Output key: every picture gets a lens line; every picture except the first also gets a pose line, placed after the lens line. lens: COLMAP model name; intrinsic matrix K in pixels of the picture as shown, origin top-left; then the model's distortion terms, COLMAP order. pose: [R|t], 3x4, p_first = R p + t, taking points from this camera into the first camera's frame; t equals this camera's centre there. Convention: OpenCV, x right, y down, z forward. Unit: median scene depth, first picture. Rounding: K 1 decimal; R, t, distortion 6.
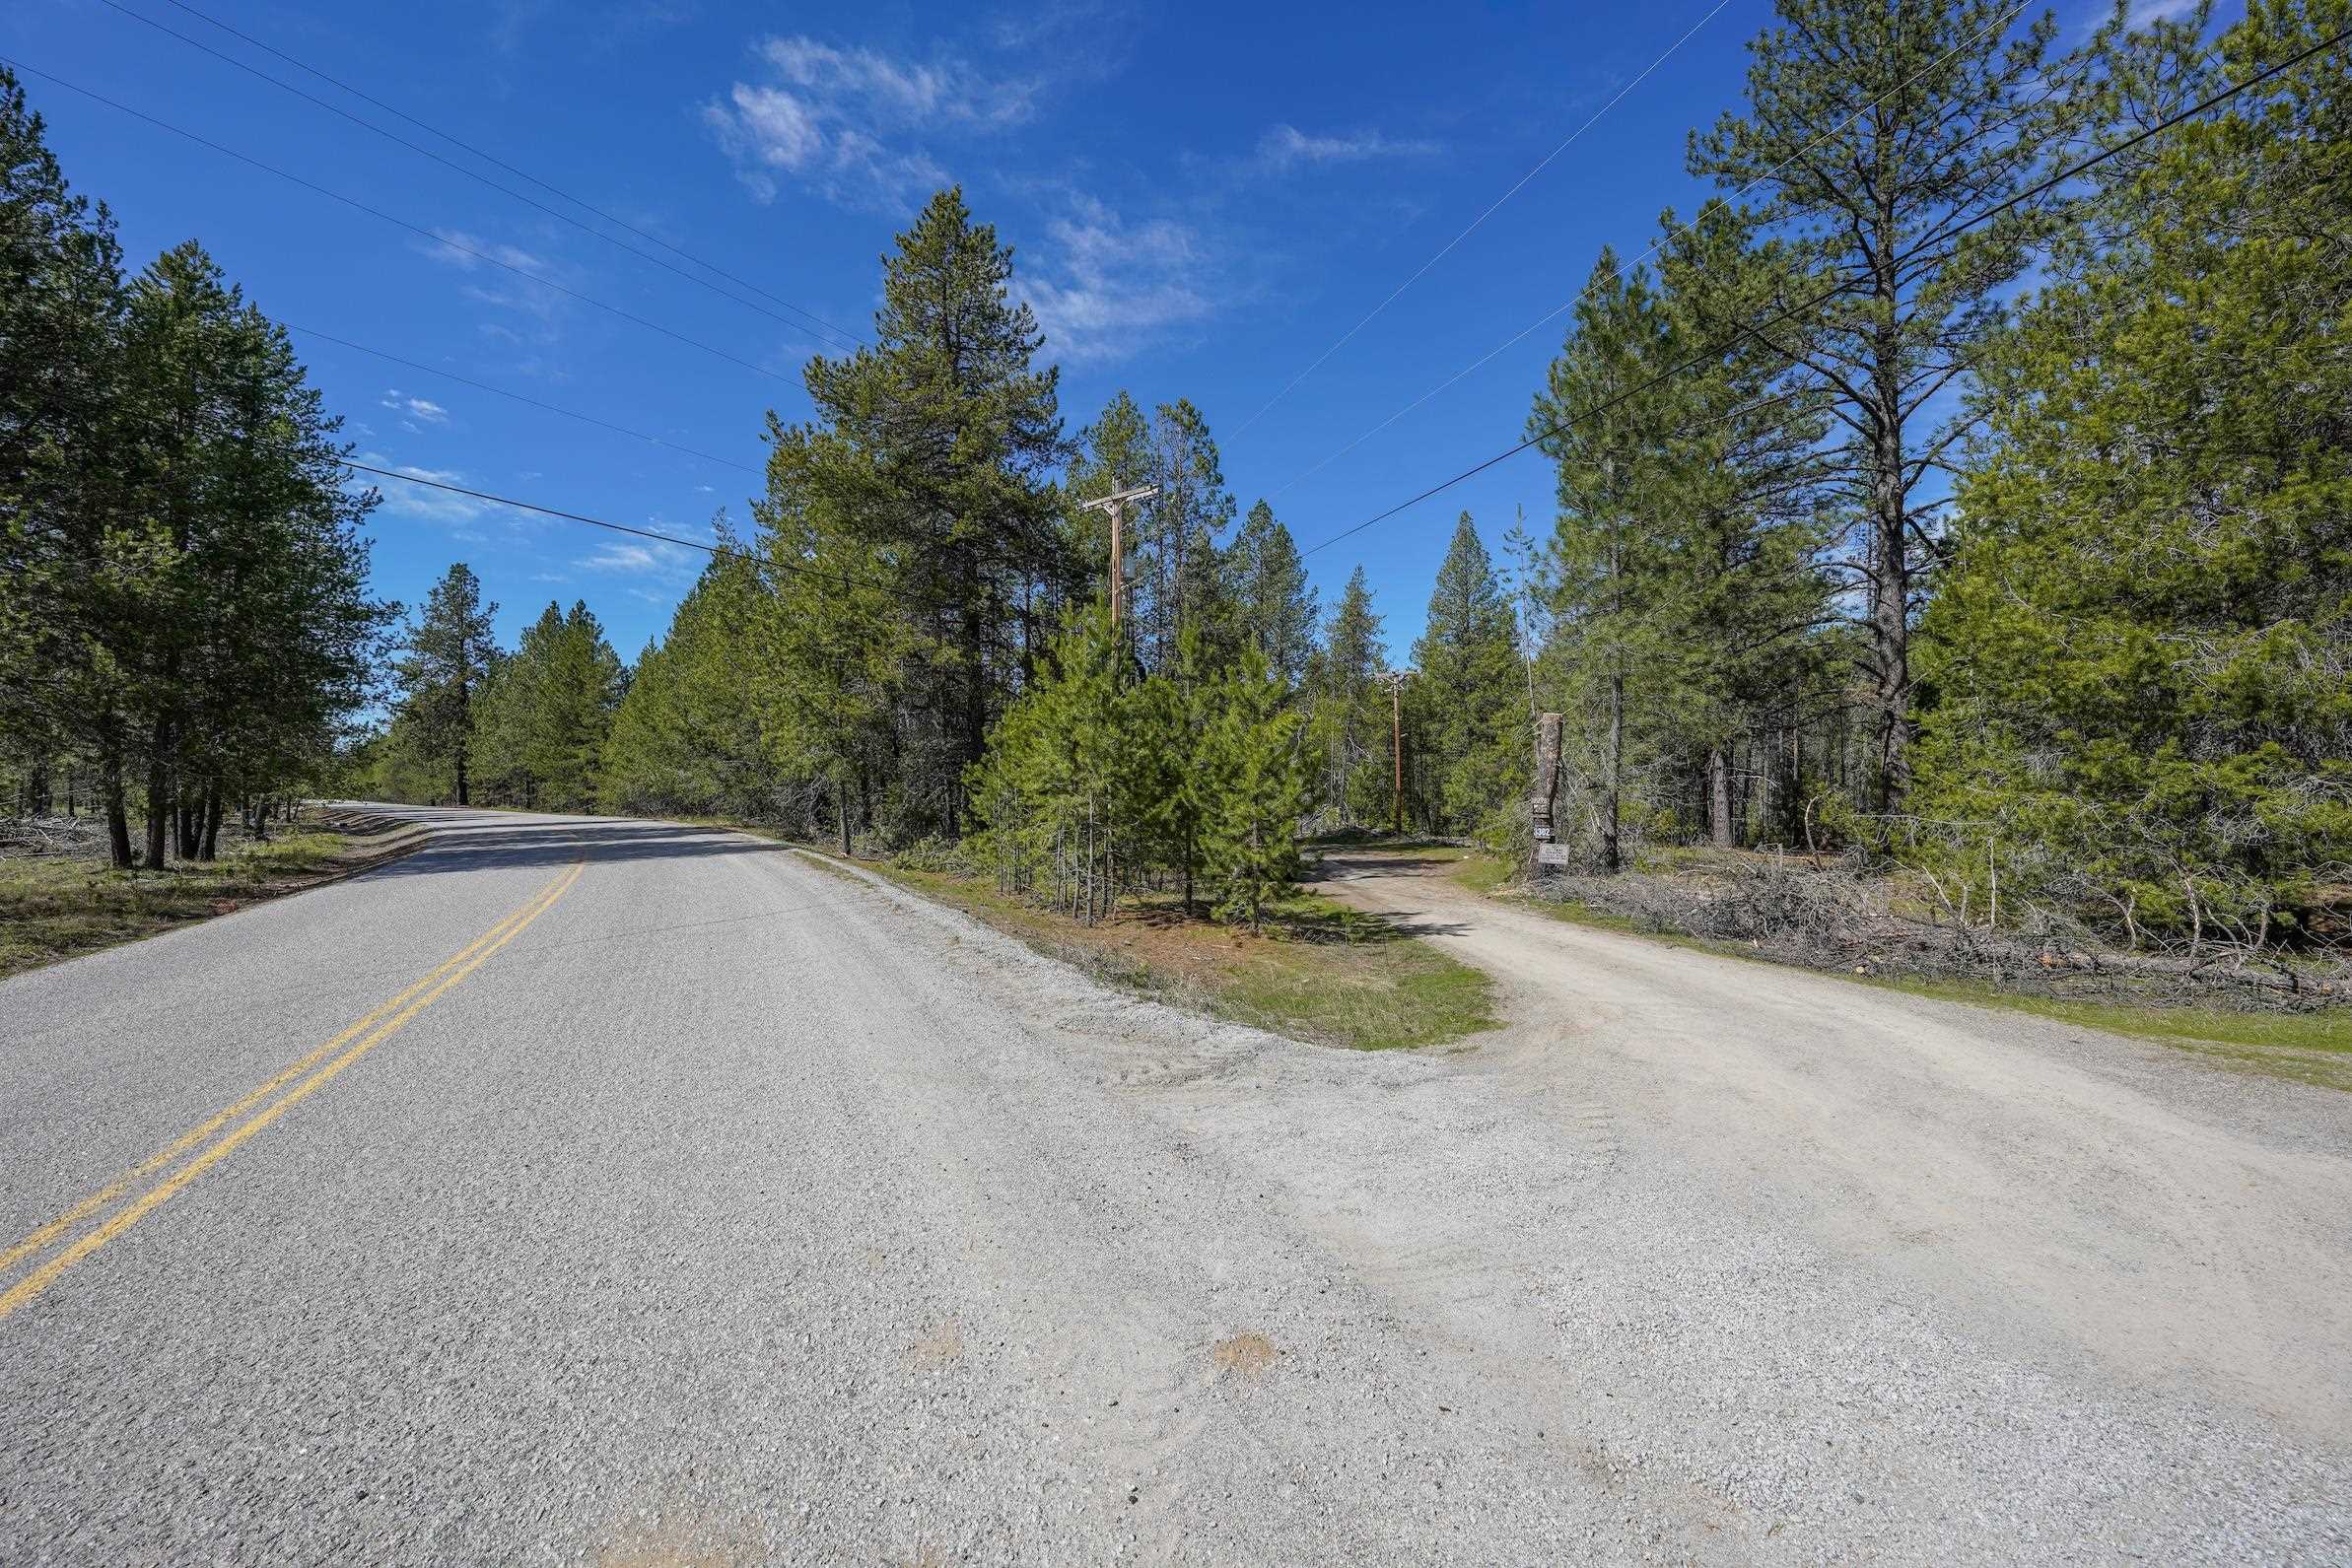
lens RADIAL K [[799.5, 0, 1176.0], [0, 799.5, 784.0], [0, 0, 1]] dist [-0.009575, 0.002126]
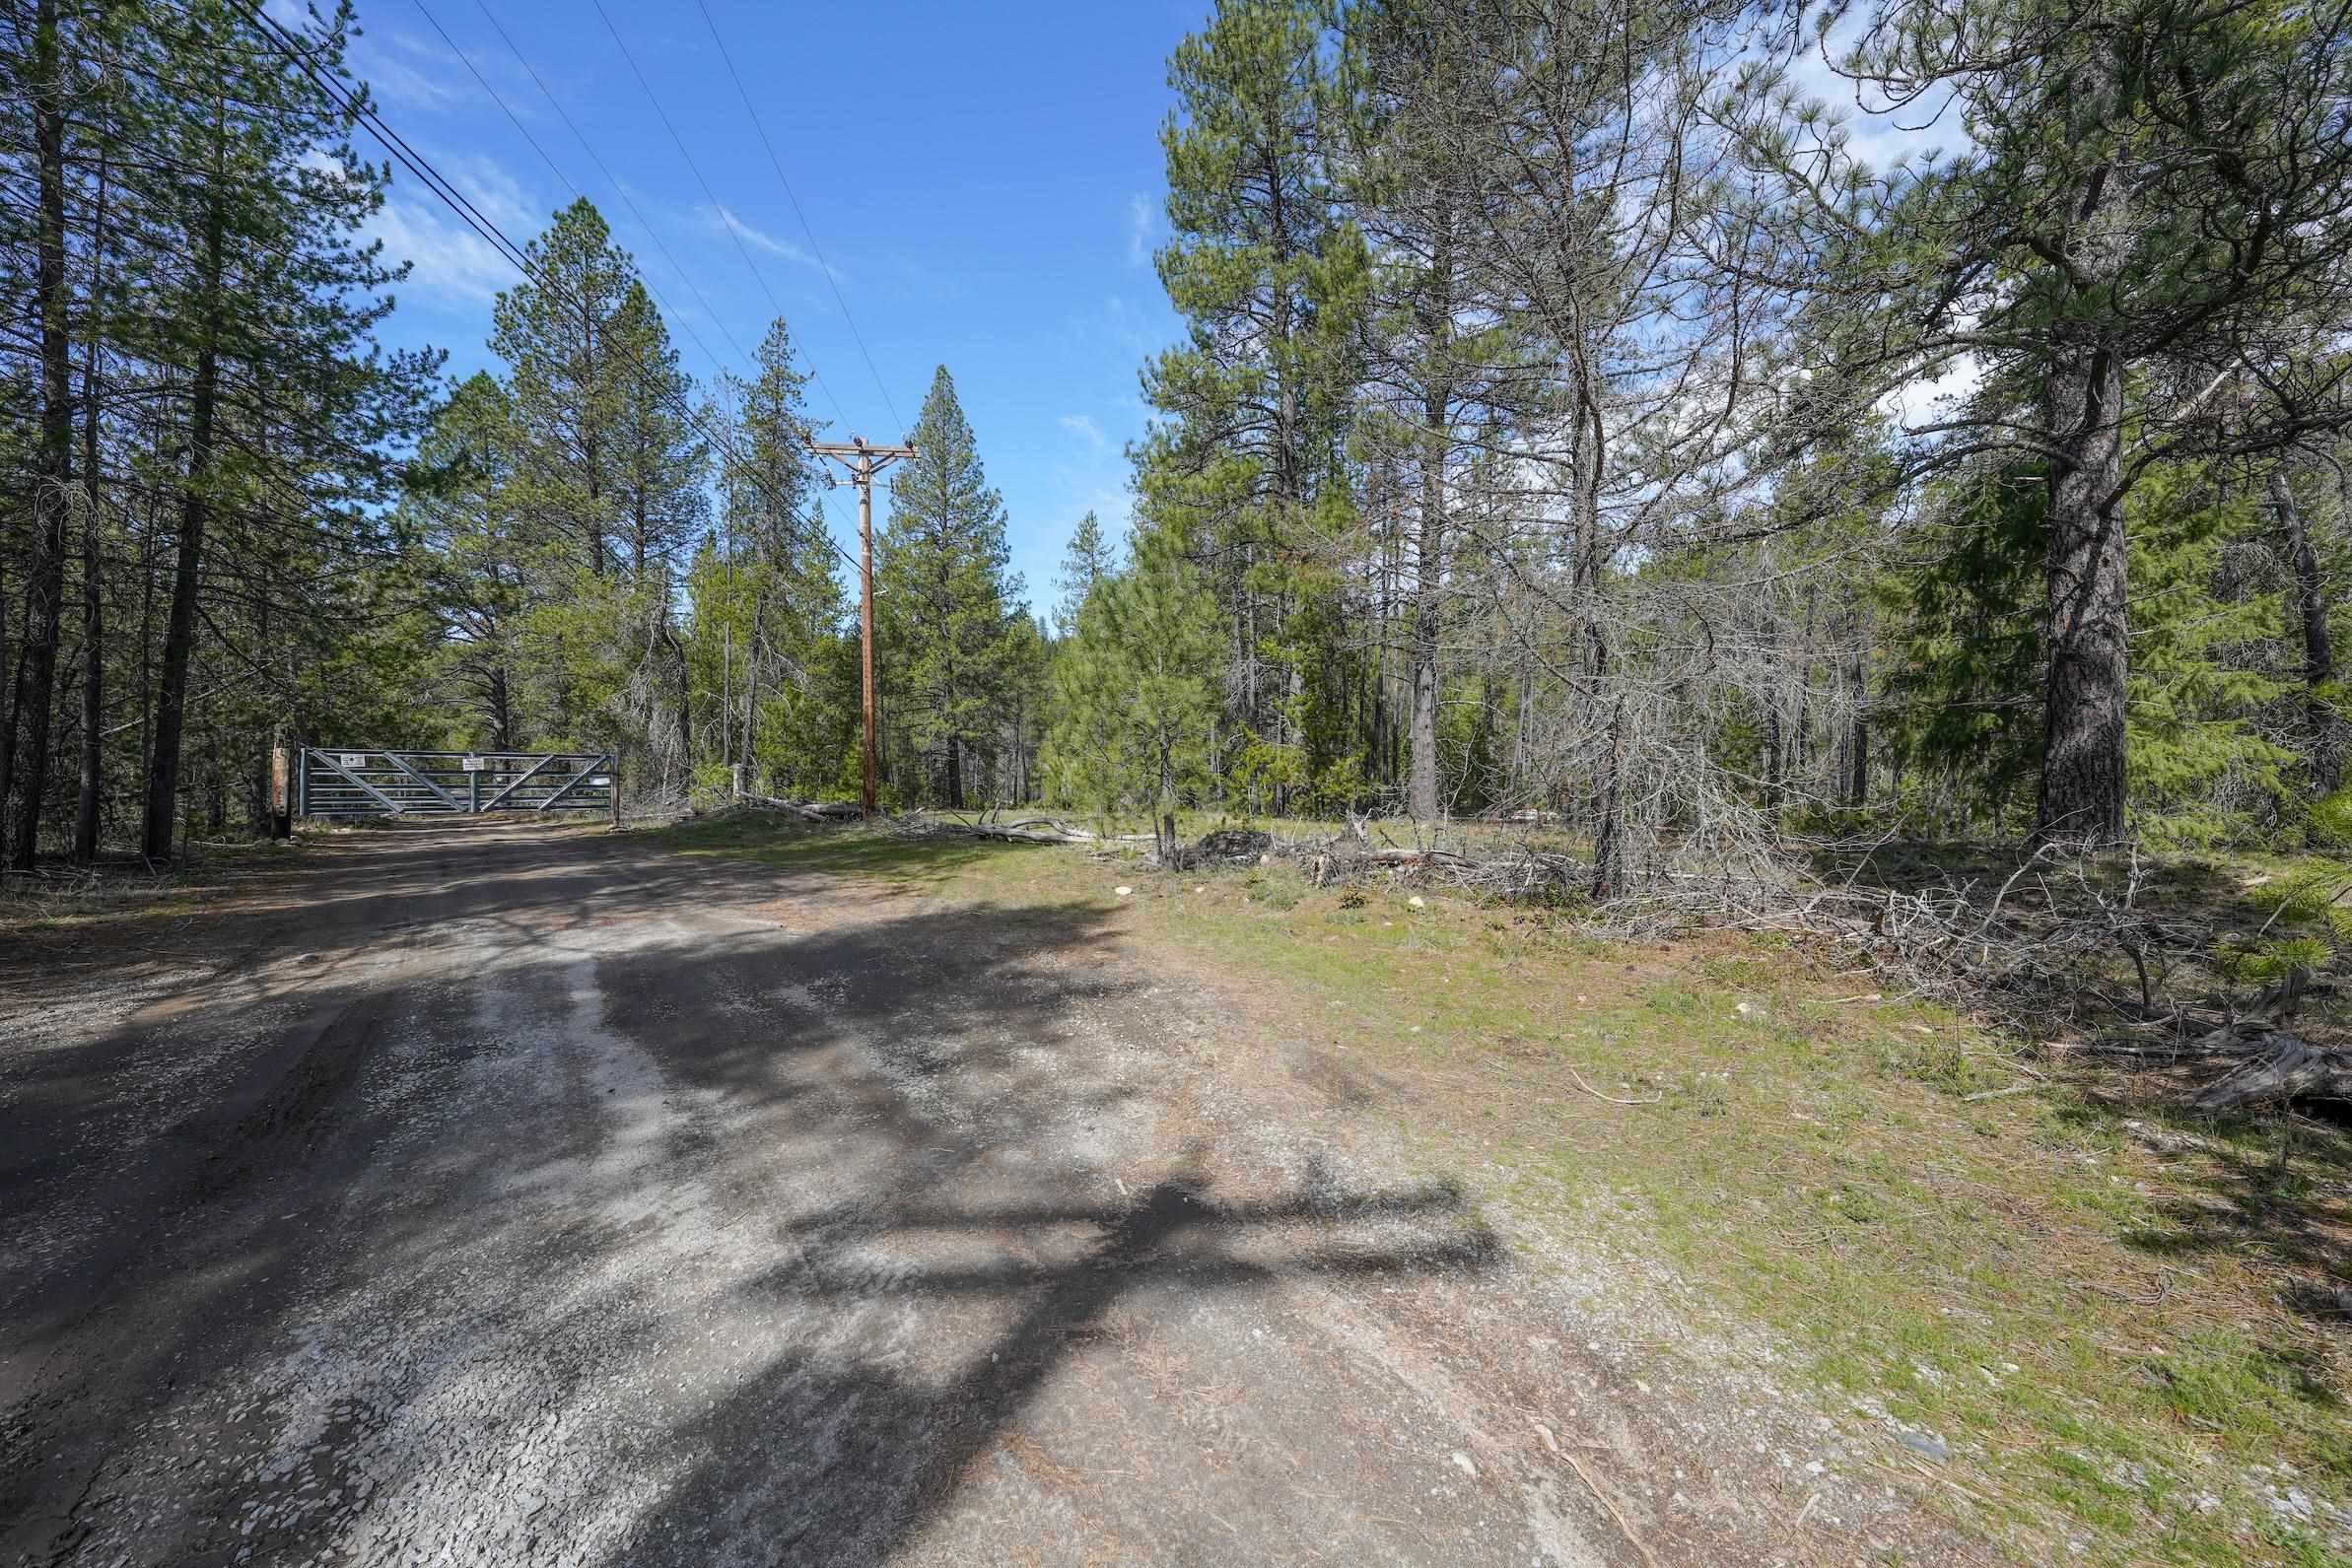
lens RADIAL K [[799.5, 0, 1176.0], [0, 799.5, 784.0], [0, 0, 1]] dist [-0.009575, 0.002126]
pose [[0.784217, -0.014560, 0.620315, 0.079676], [-0.009480, 0.999327, 0.035440, 0.015994], [-0.620414, -0.033673, 0.783551, 0.314921]]
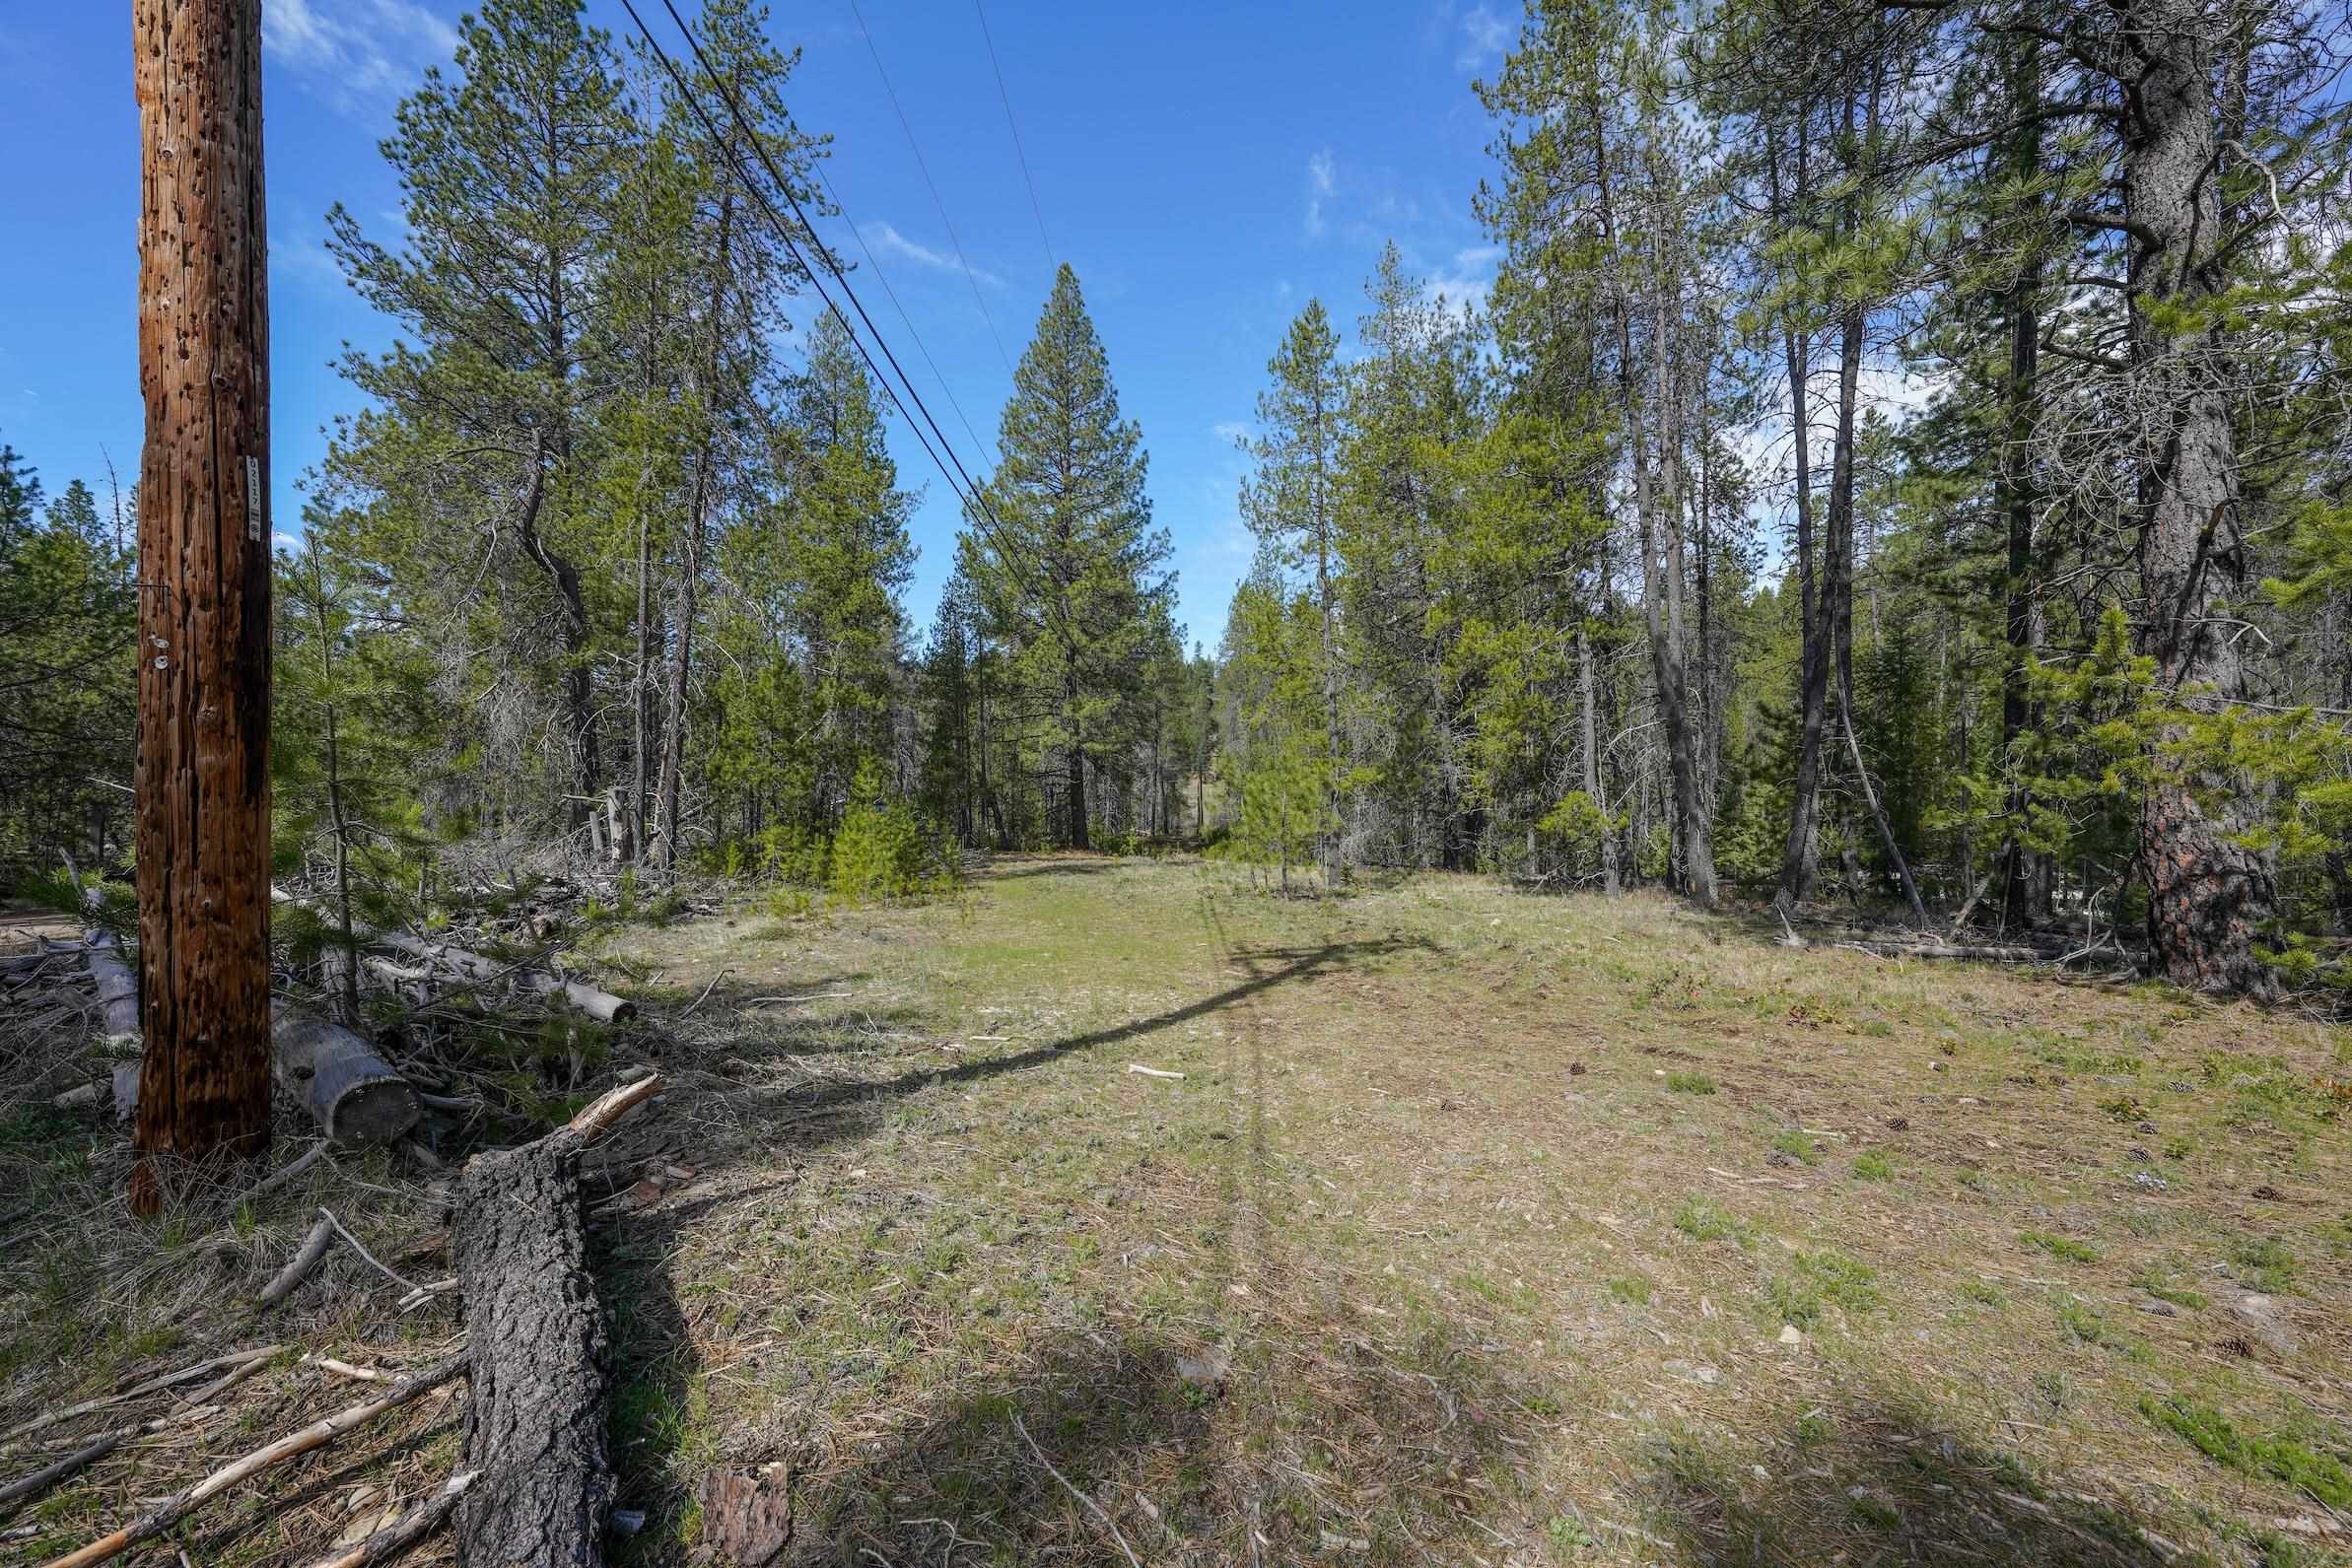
lens RADIAL K [[799.5, 0, 1176.0], [0, 799.5, 784.0], [0, 0, 1]] dist [-0.009575, 0.002126]
pose [[0.875761, 0.005827, 0.482709, 0.183341], [-0.009359, 0.999944, 0.004909, 0.019323], [-0.482654, -0.008817, 0.875767, 0.531209]]
